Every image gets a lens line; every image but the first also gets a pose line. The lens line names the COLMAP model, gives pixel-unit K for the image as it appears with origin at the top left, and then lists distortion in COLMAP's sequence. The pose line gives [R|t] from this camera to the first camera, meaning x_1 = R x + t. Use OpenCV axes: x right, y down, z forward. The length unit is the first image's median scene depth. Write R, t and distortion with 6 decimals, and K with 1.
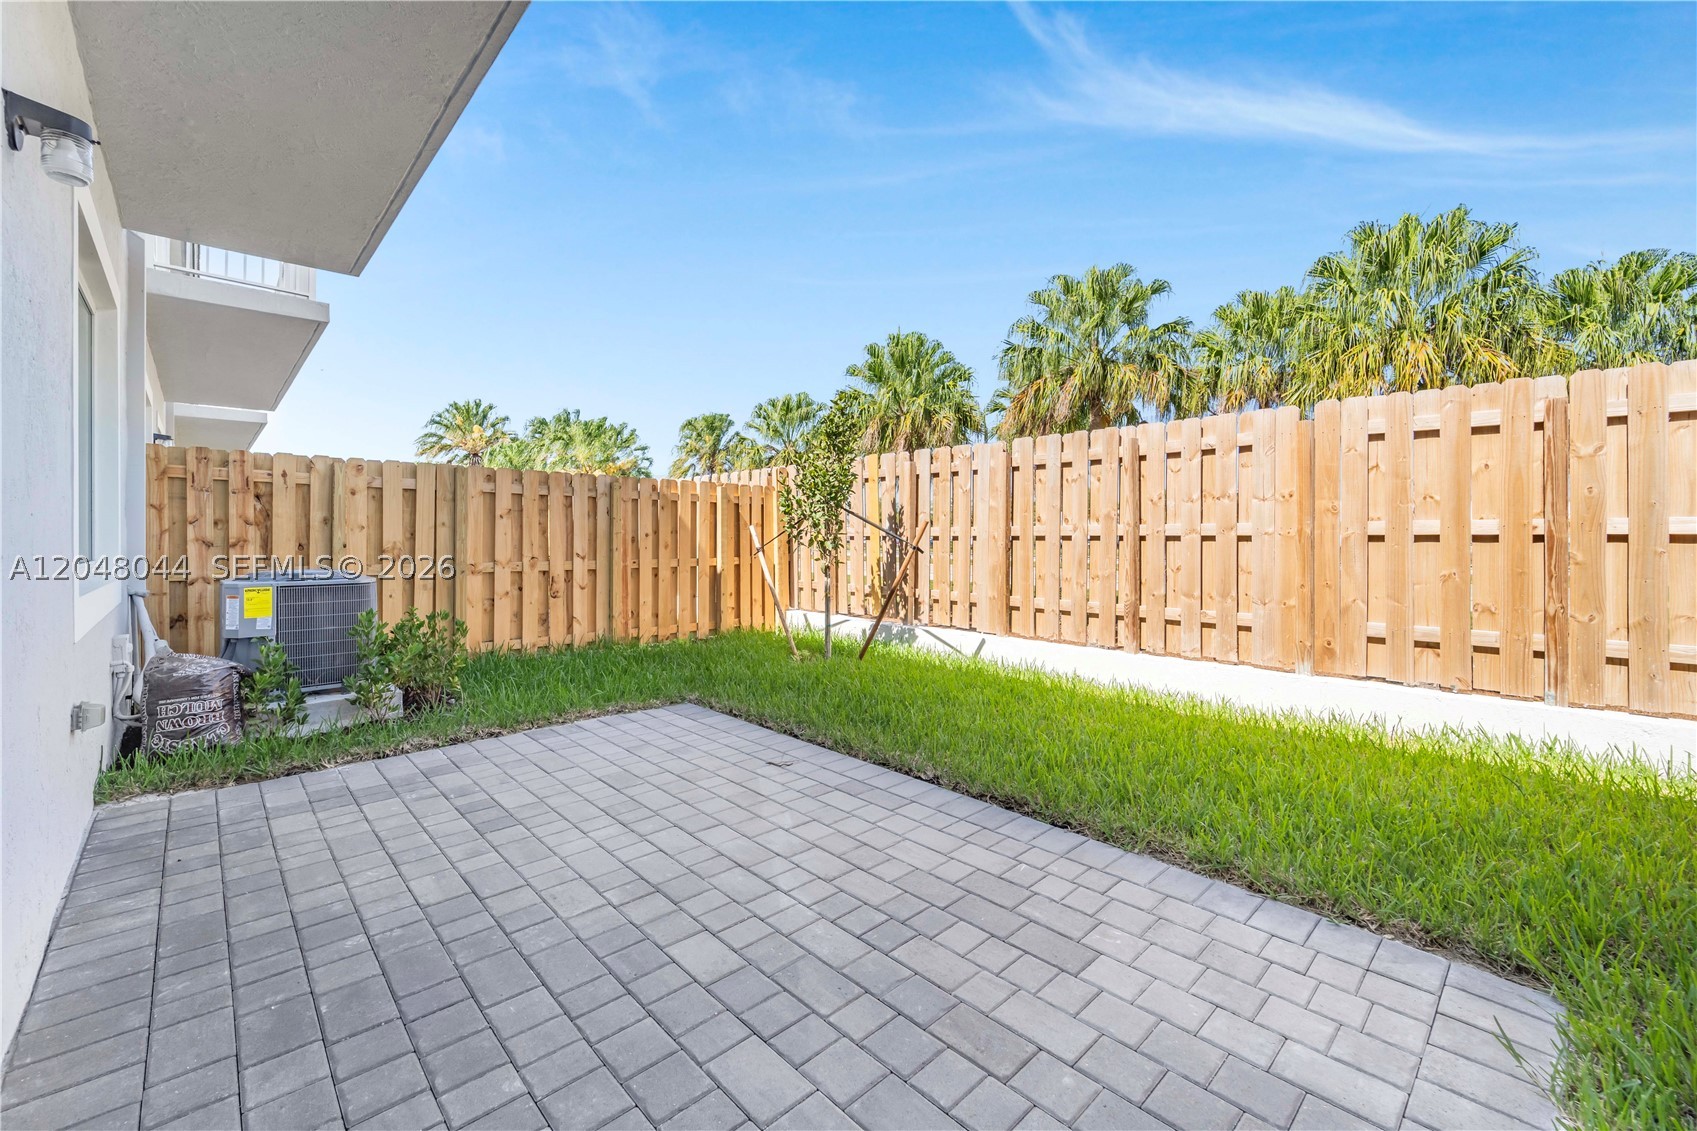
lens RADIAL K [[678.3, 0, 846.0], [0, 678.3, 550.4], [0, 0, 1]] dist [-0.001510, -0.001248]
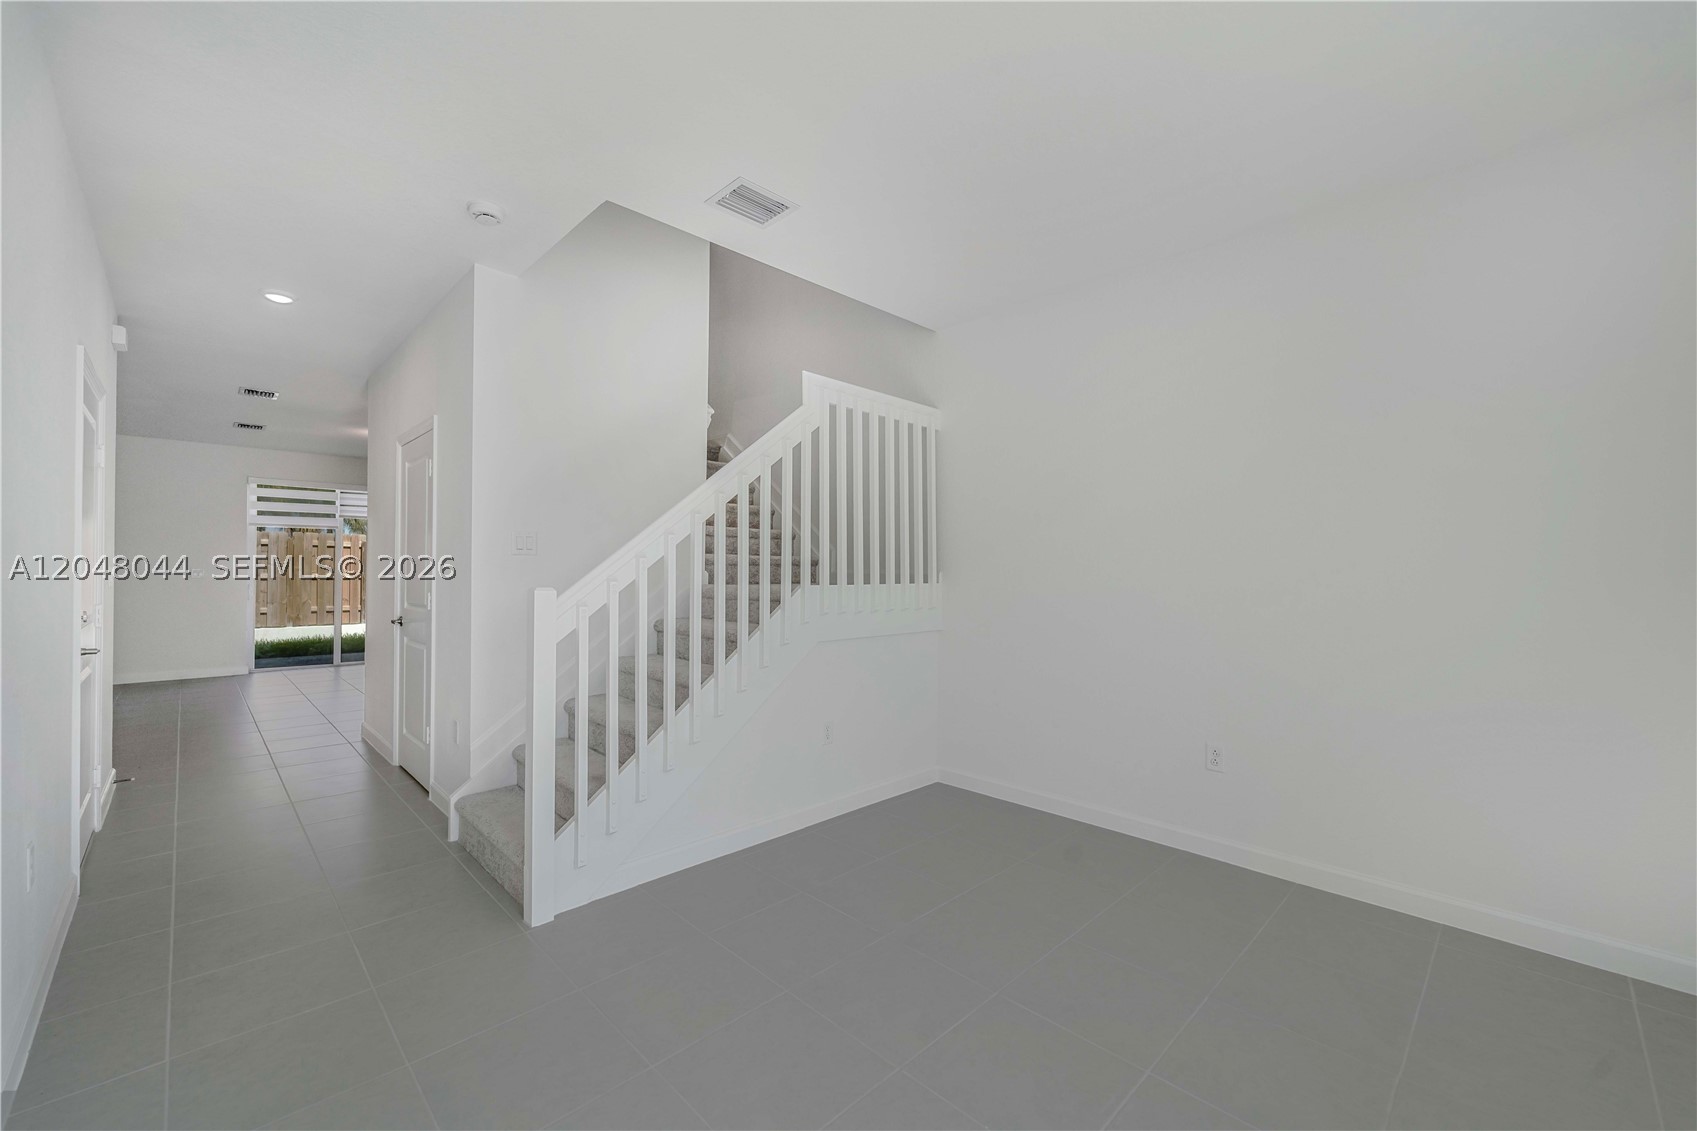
lens RADIAL K [[678.3, 0, 834.5], [0, 678.3, 563.1], [0, 0, 1]] dist [-0.001510, -0.001248]
pose [[-0.002656, 0.006087, 0.999978, -2.249054], [0.009086, 0.999940, -0.006062, -0.049997], [-0.999955, 0.009070, -0.002711, -1.326266]]
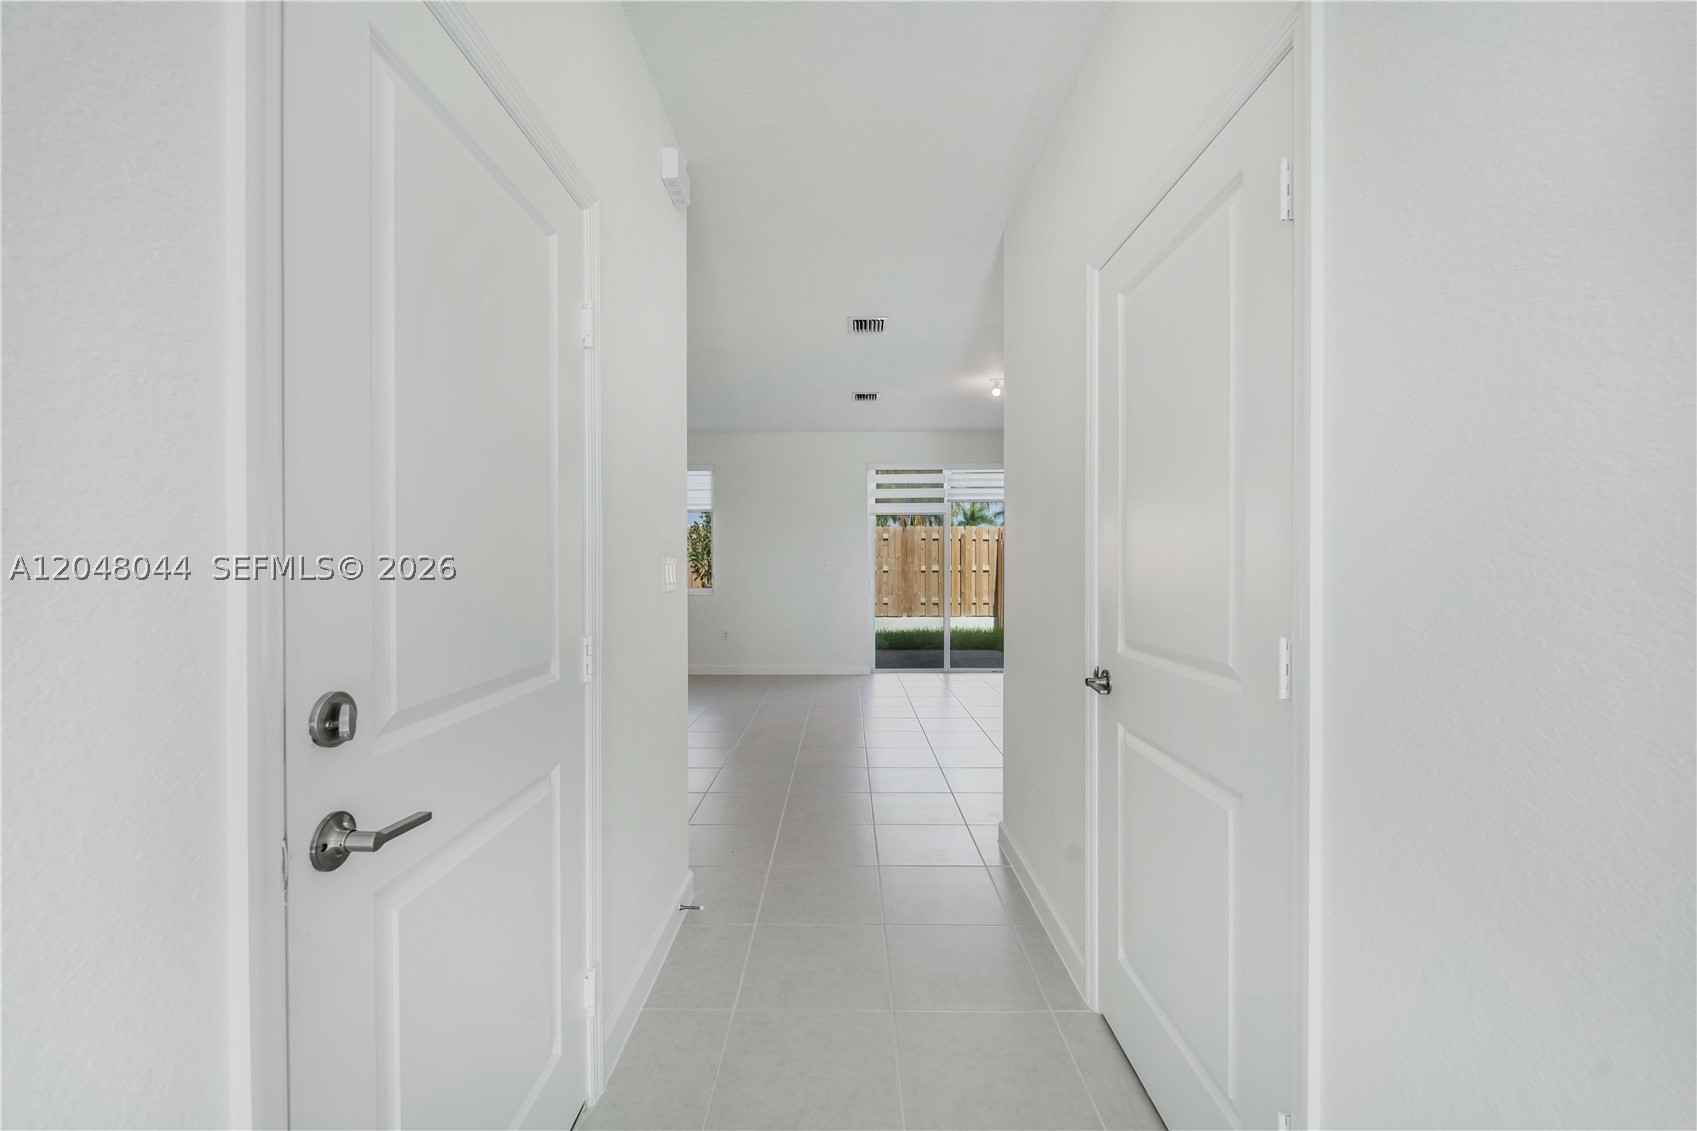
lens RADIAL K [[678.3, 0, 848.0], [0, 678.3, 564.9], [0, 0, 1]] dist [-0.001510, -0.001248]
pose [[0.688098, -0.006991, 0.725584, -1.709264], [0.010476, 0.999945, -0.000300, -0.050097], [-0.725542, 0.007807, 0.688133, -0.900504]]
